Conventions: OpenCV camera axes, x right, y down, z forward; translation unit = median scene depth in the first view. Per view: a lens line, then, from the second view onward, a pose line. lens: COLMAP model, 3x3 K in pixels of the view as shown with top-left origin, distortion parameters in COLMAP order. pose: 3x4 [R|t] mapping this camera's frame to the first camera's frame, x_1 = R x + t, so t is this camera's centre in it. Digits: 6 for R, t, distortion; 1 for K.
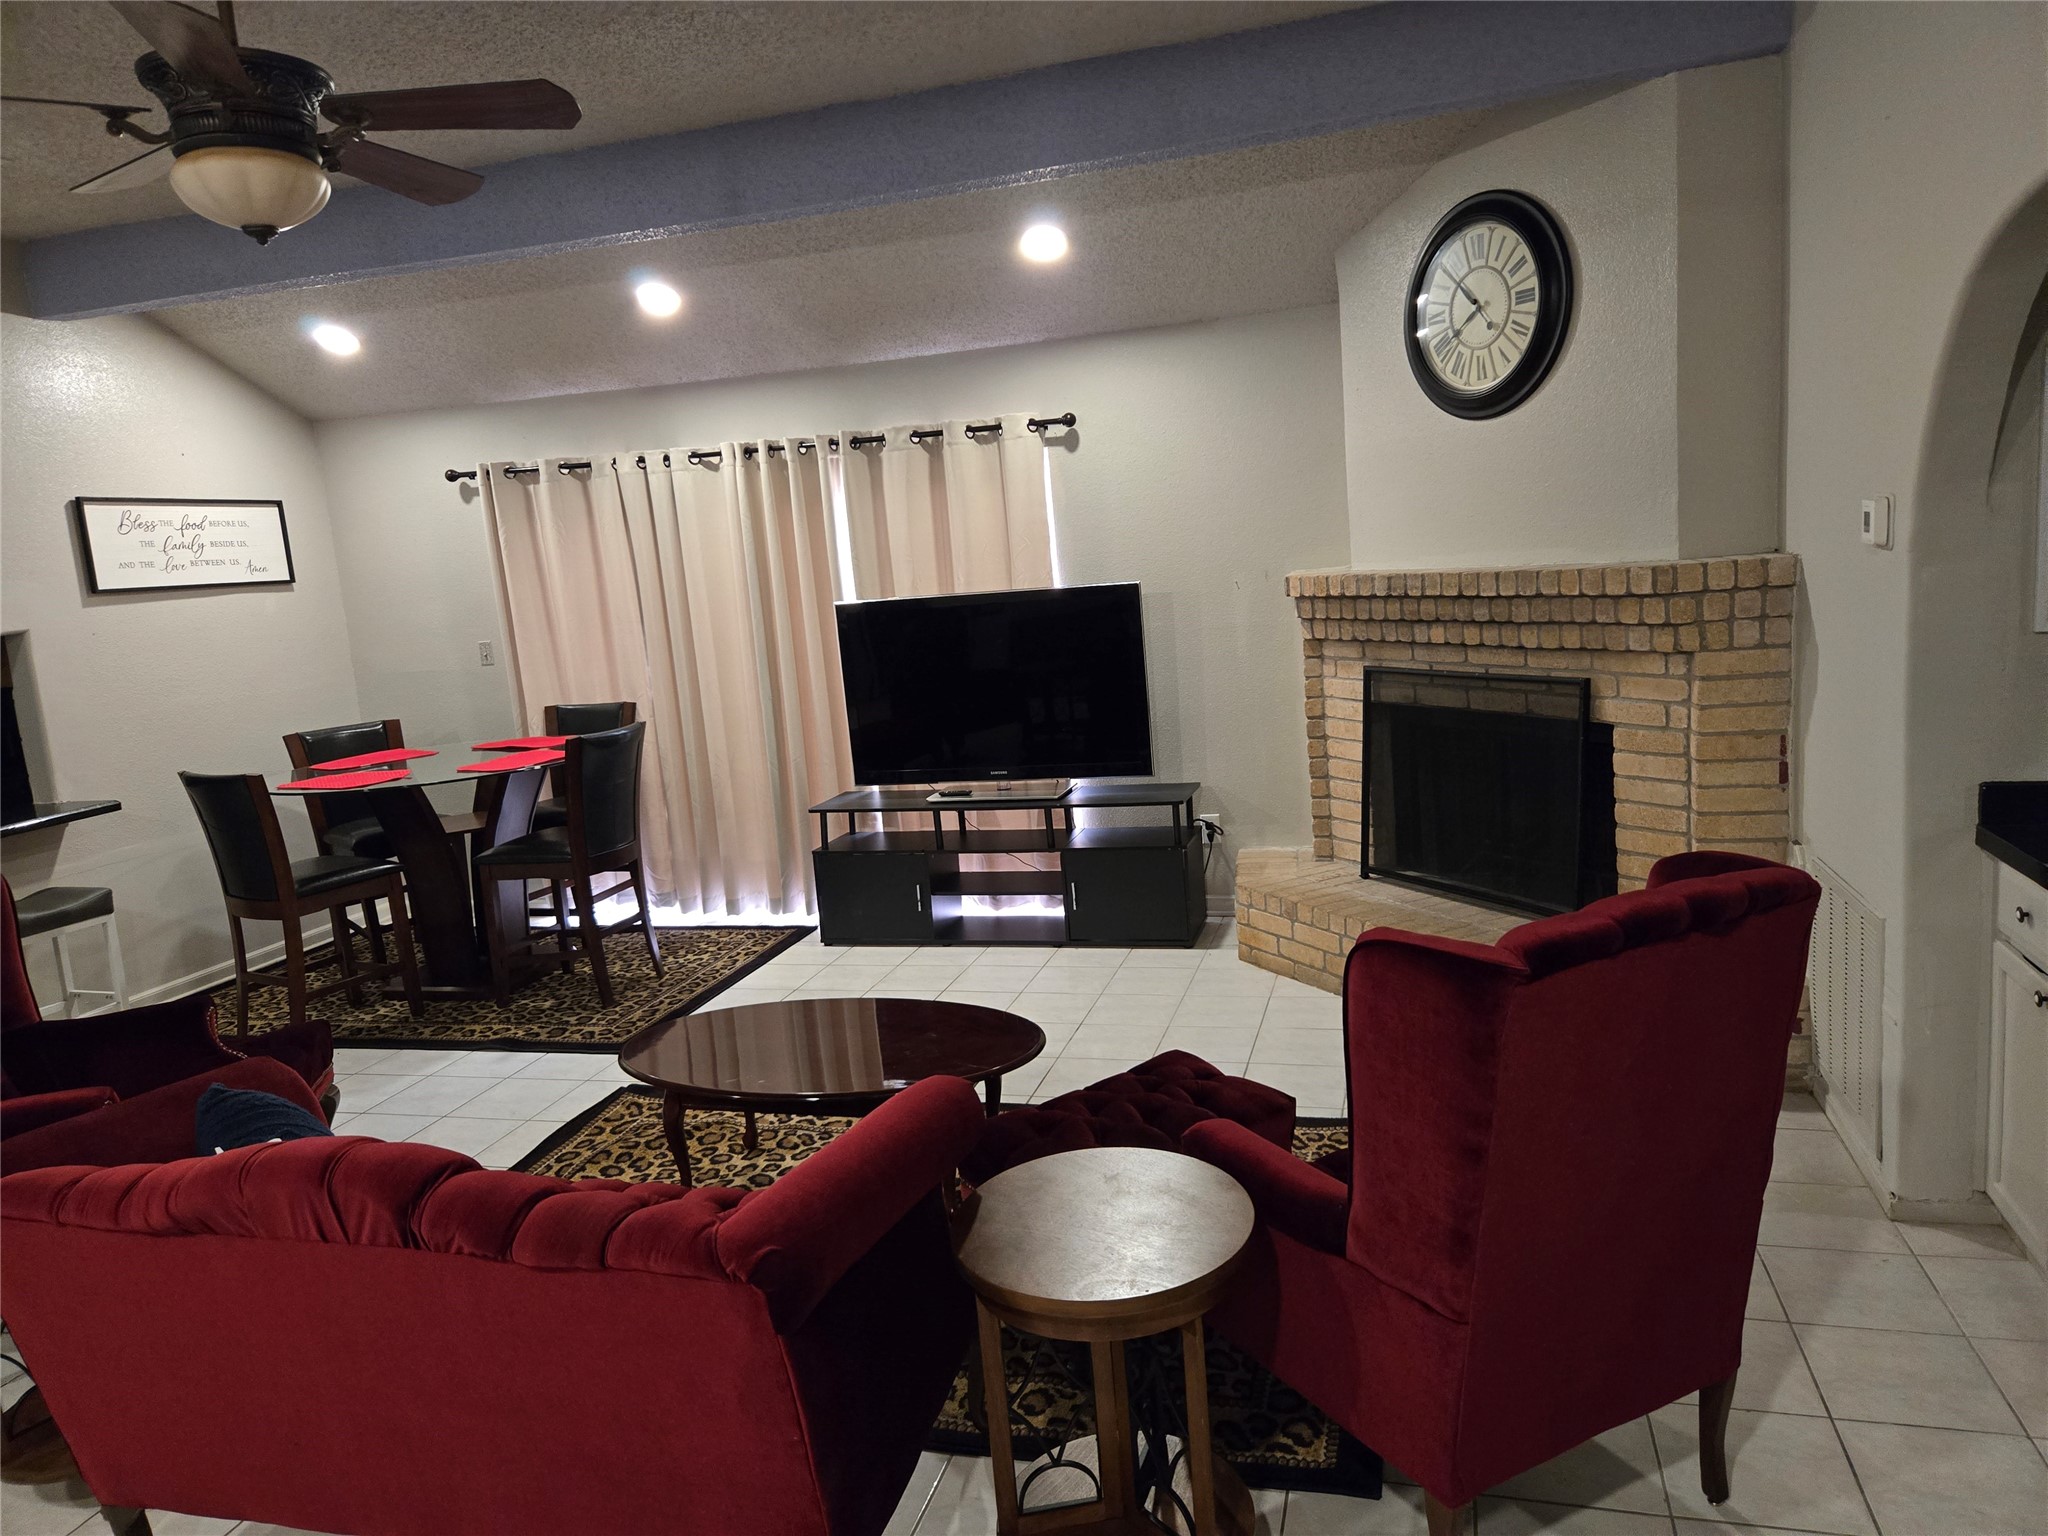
lens RADIAL K [[1362.9, 0, 1052.4], [0, 1362.9, 733.1], [0, 0, 1]] dist [0.066891, -0.059506]
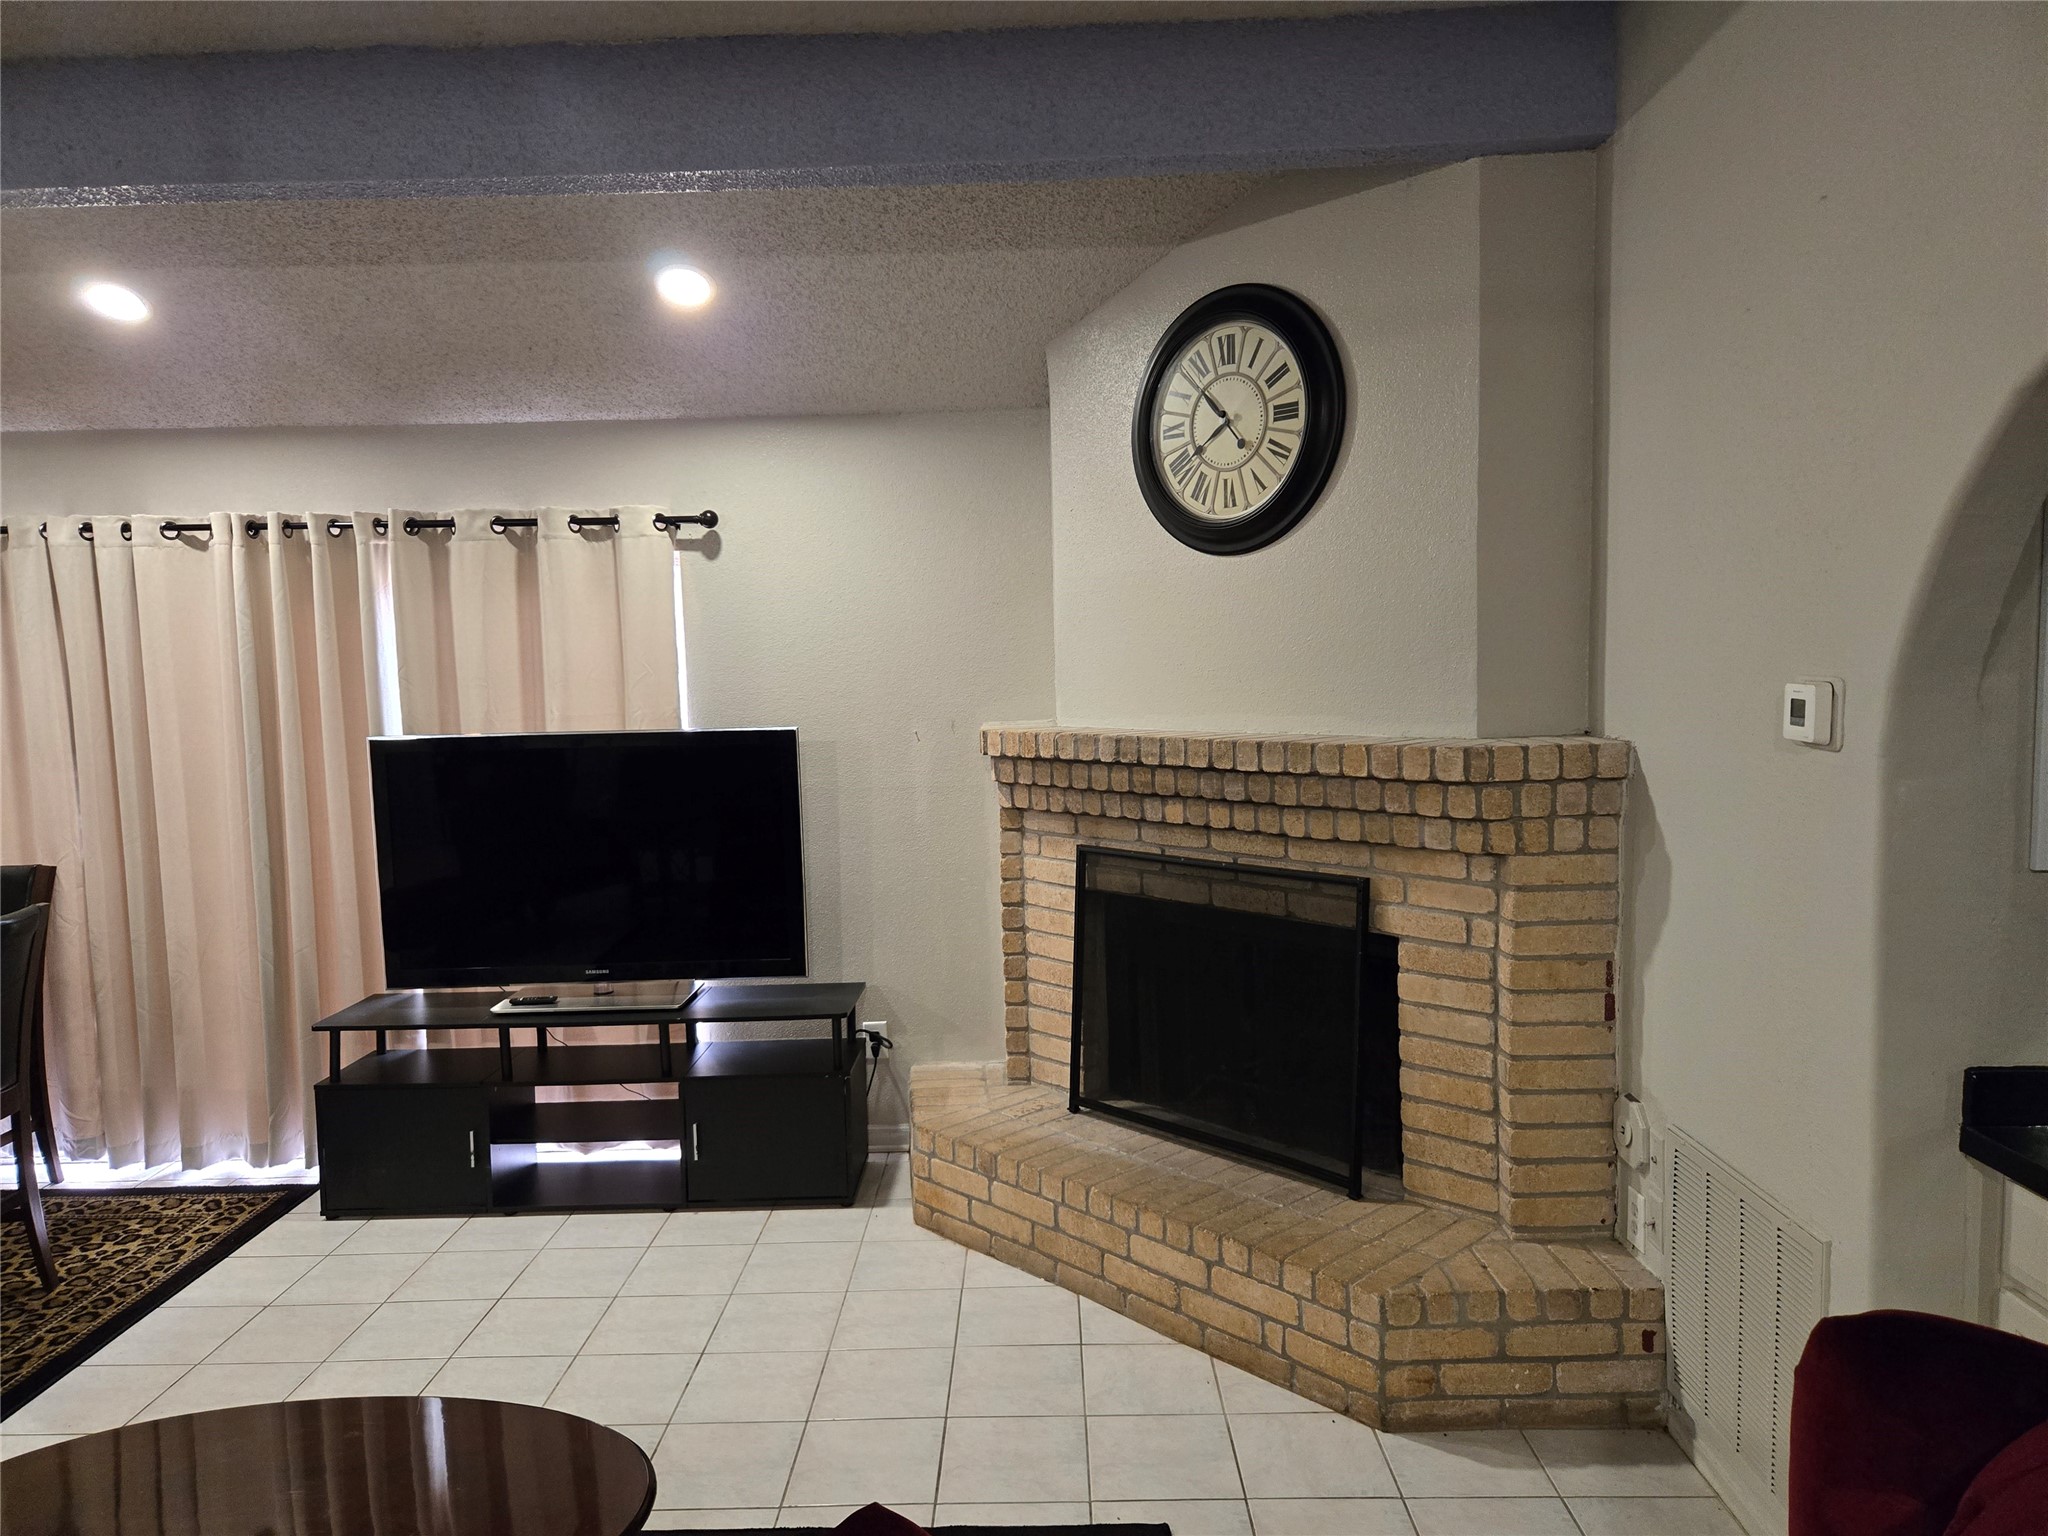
lens RADIAL K [[1373.4, 0, 1035.9], [0, 1373.4, 760.4], [0, 0, 1]] dist [0.064912, -0.058359]
pose [[0.965068, 0.034301, 0.259744, -0.008322], [-0.014628, 0.996901, -0.077297, -0.033682], [-0.261590, 0.070798, 0.962579, 0.206938]]
